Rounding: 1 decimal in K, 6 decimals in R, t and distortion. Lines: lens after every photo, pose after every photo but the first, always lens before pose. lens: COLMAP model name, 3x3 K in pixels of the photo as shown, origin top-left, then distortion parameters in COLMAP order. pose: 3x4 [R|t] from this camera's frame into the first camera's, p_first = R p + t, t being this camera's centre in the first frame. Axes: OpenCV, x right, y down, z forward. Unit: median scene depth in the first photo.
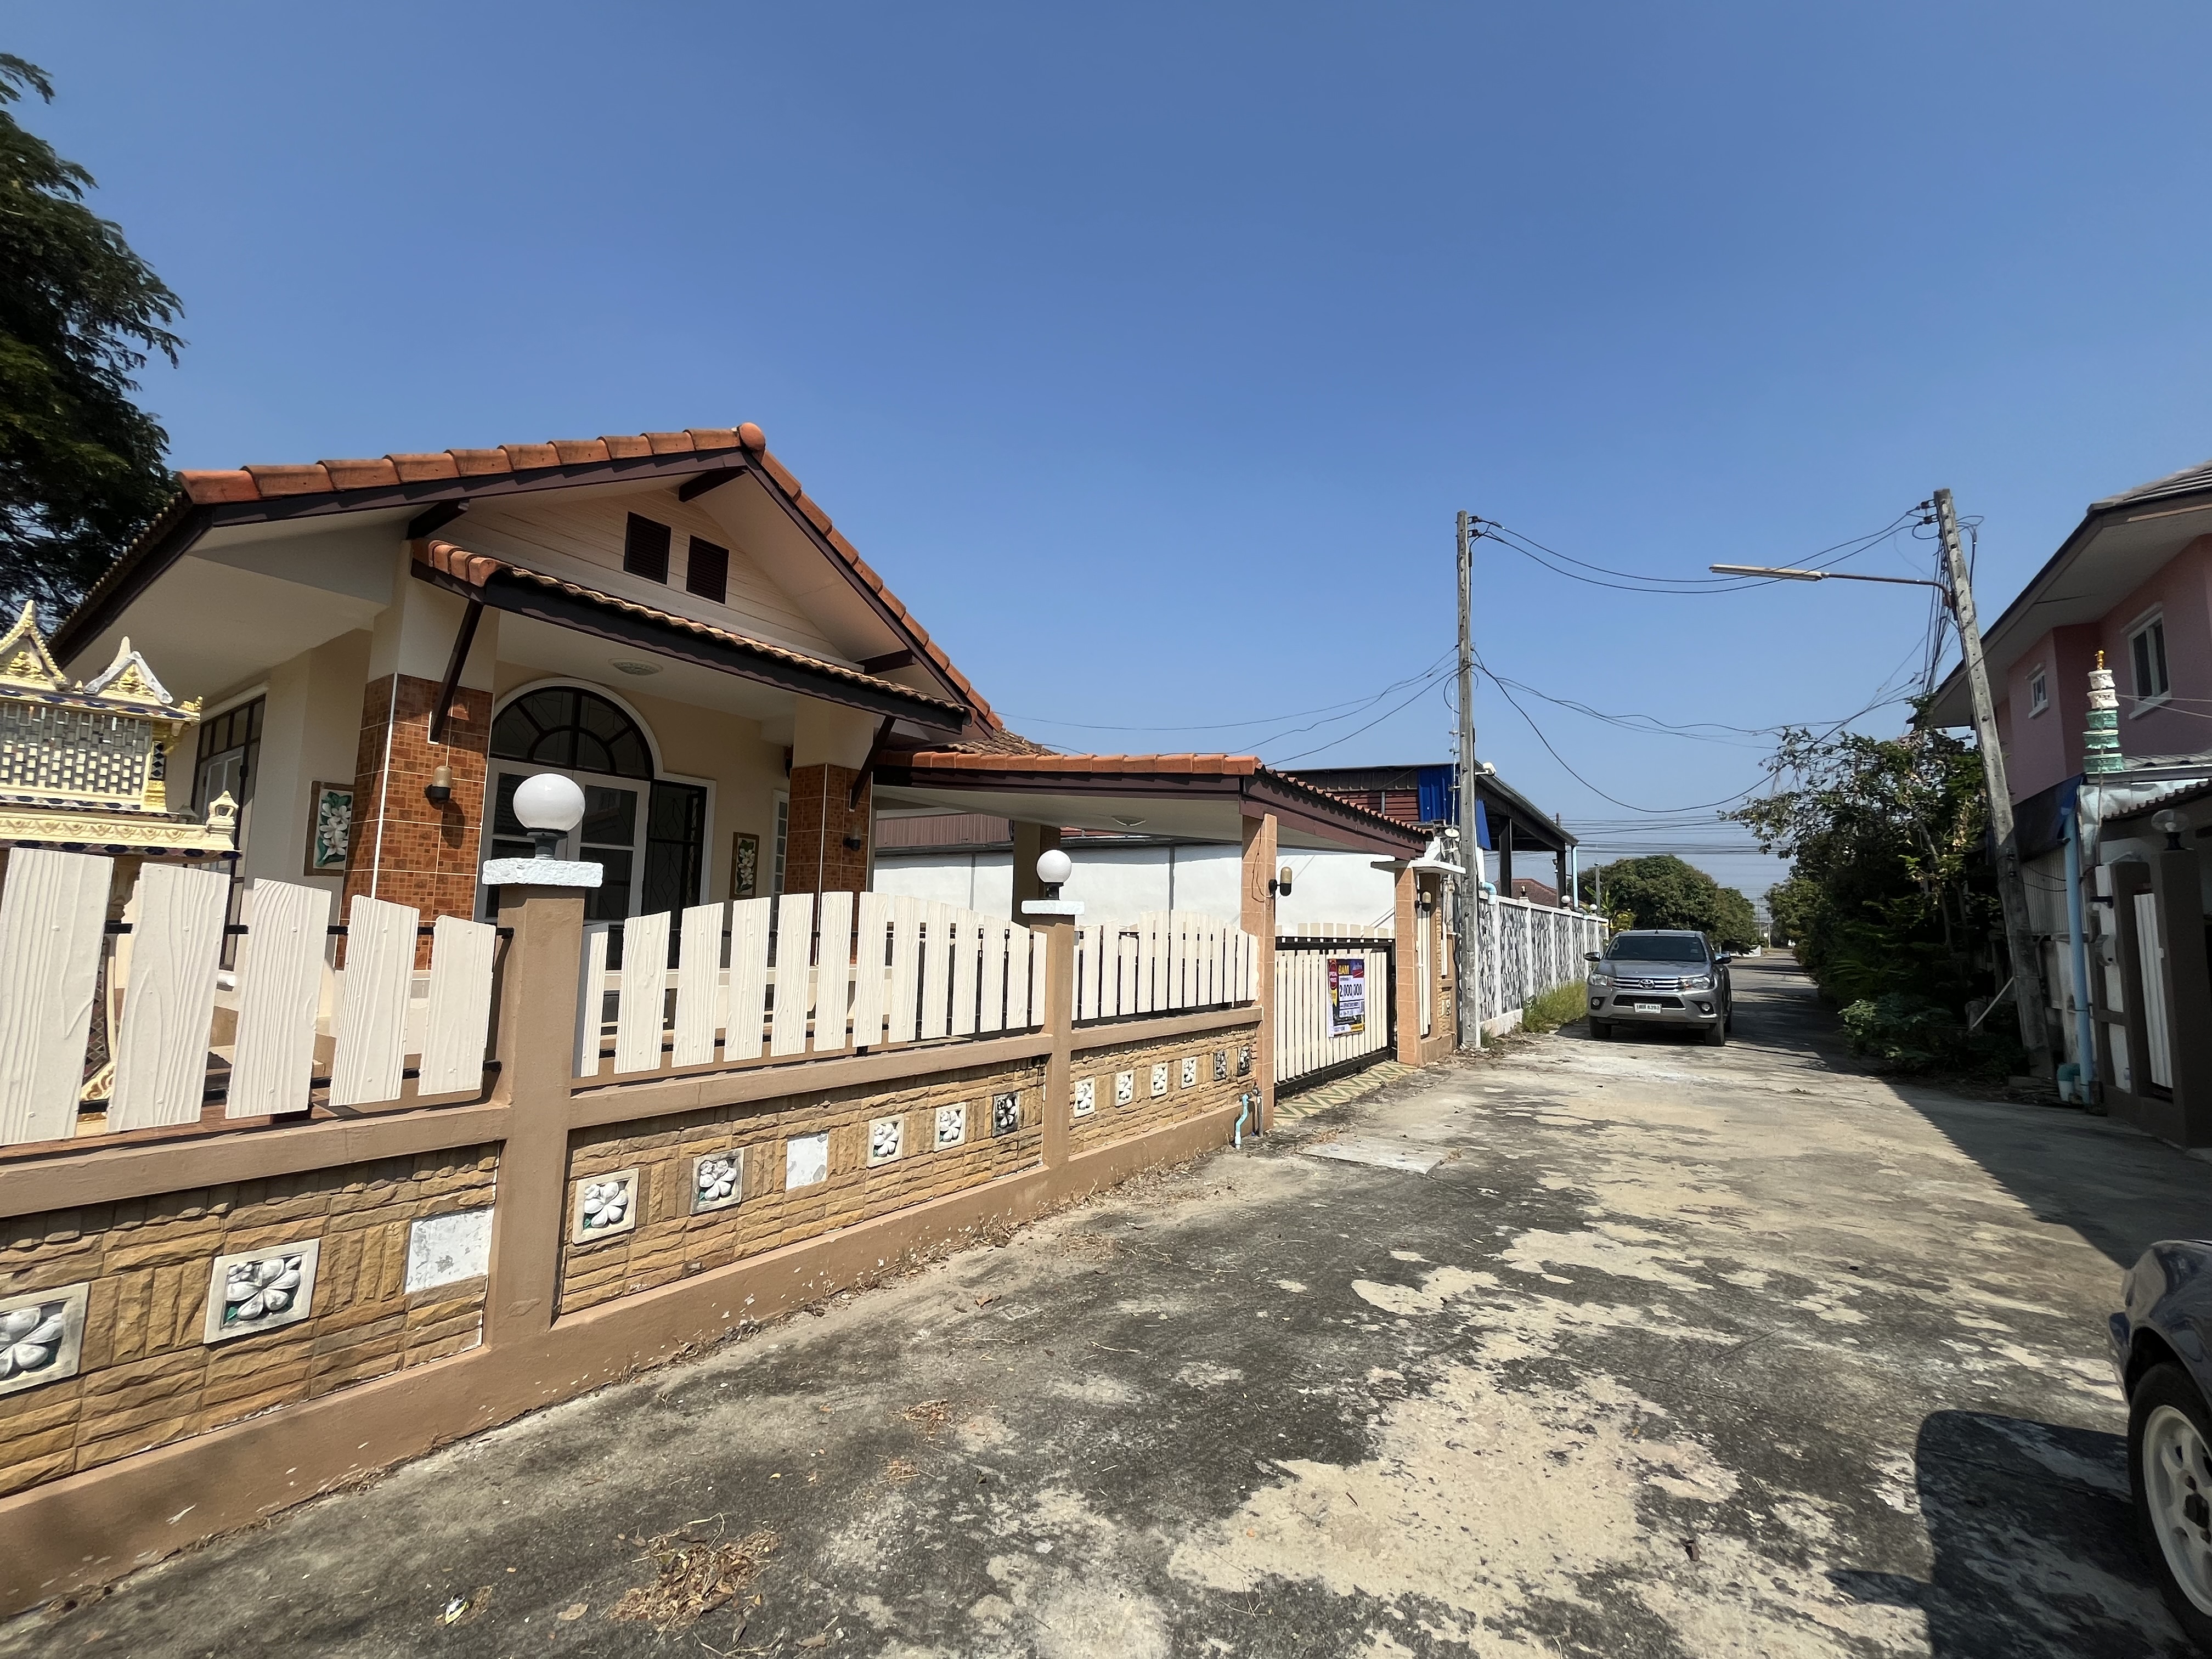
lens RADIAL K [[876.8, 0, 1098.5], [0, 876.8, 832.2], [0, 0, 1]] dist [-0.002218, 0.000569]
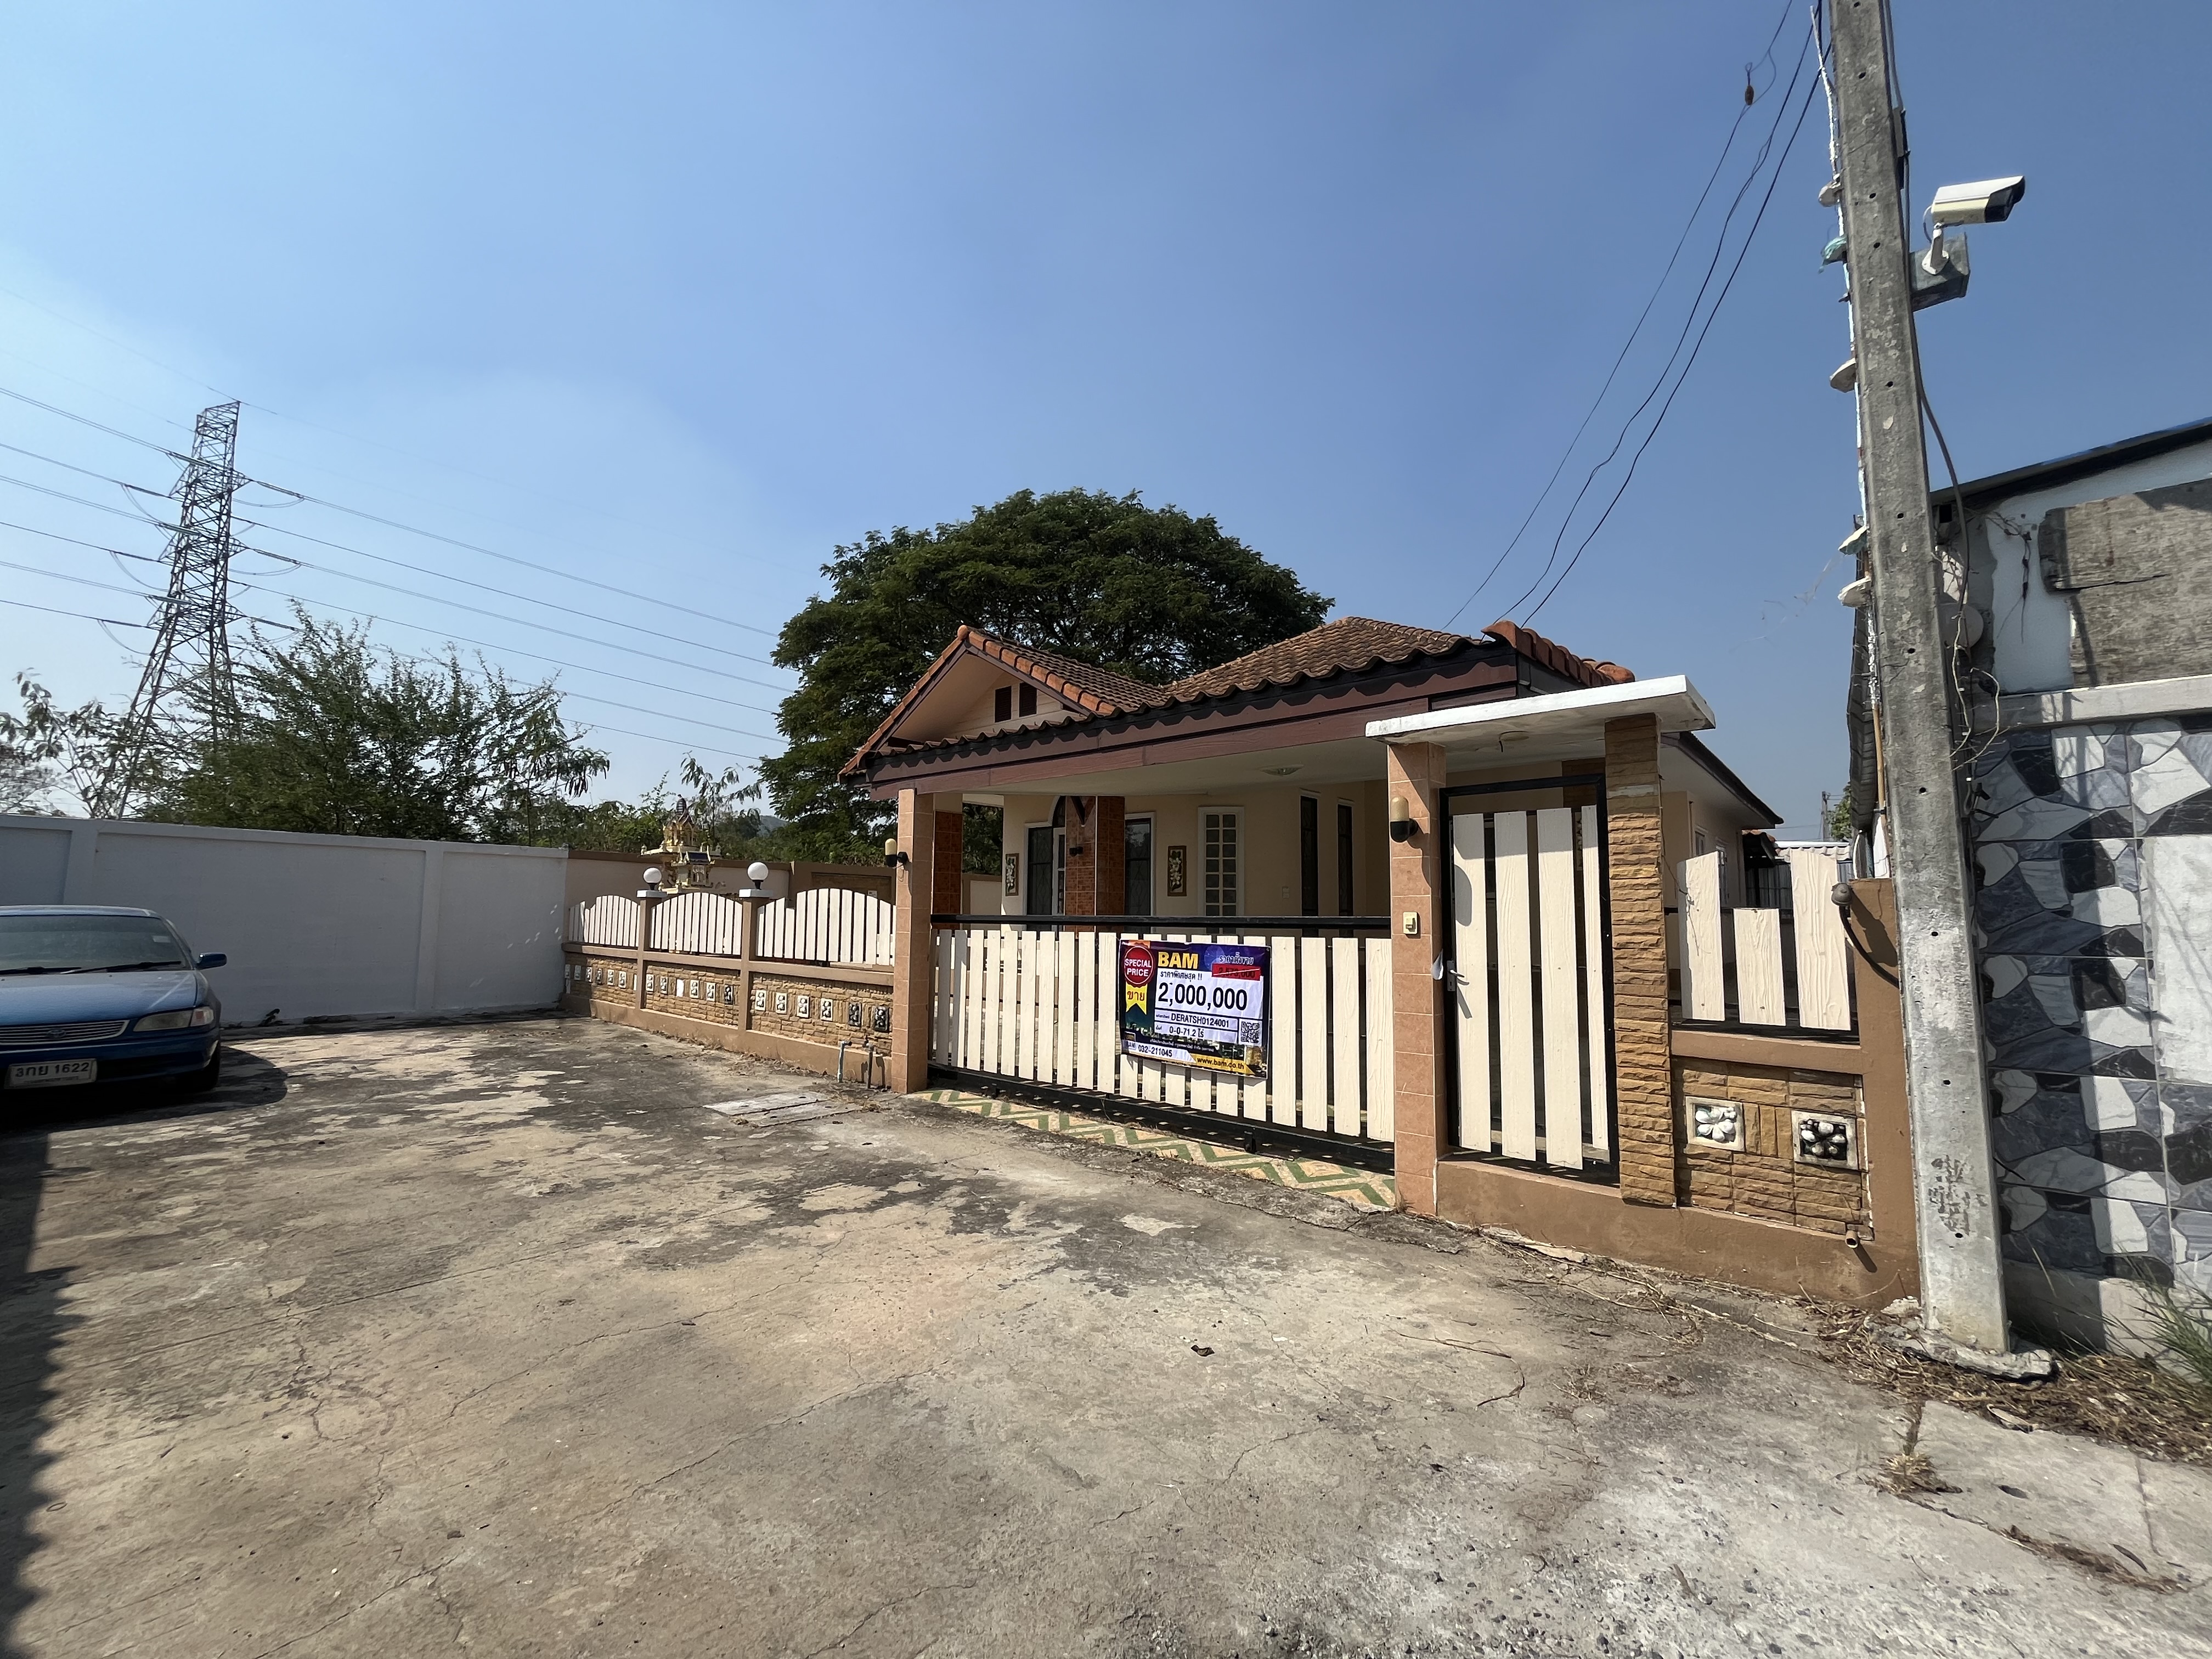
lens RADIAL K [[876.8, 0, 1109.2], [0, 876.8, 829.7], [0, 0, 1]] dist [-0.002218, 0.000569]
pose [[-0.105137, -0.122861, -0.986839, 1.873996], [0.097184, 0.986320, -0.133150, 0.296219], [0.989698, -0.109904, -0.091758, 2.098027]]
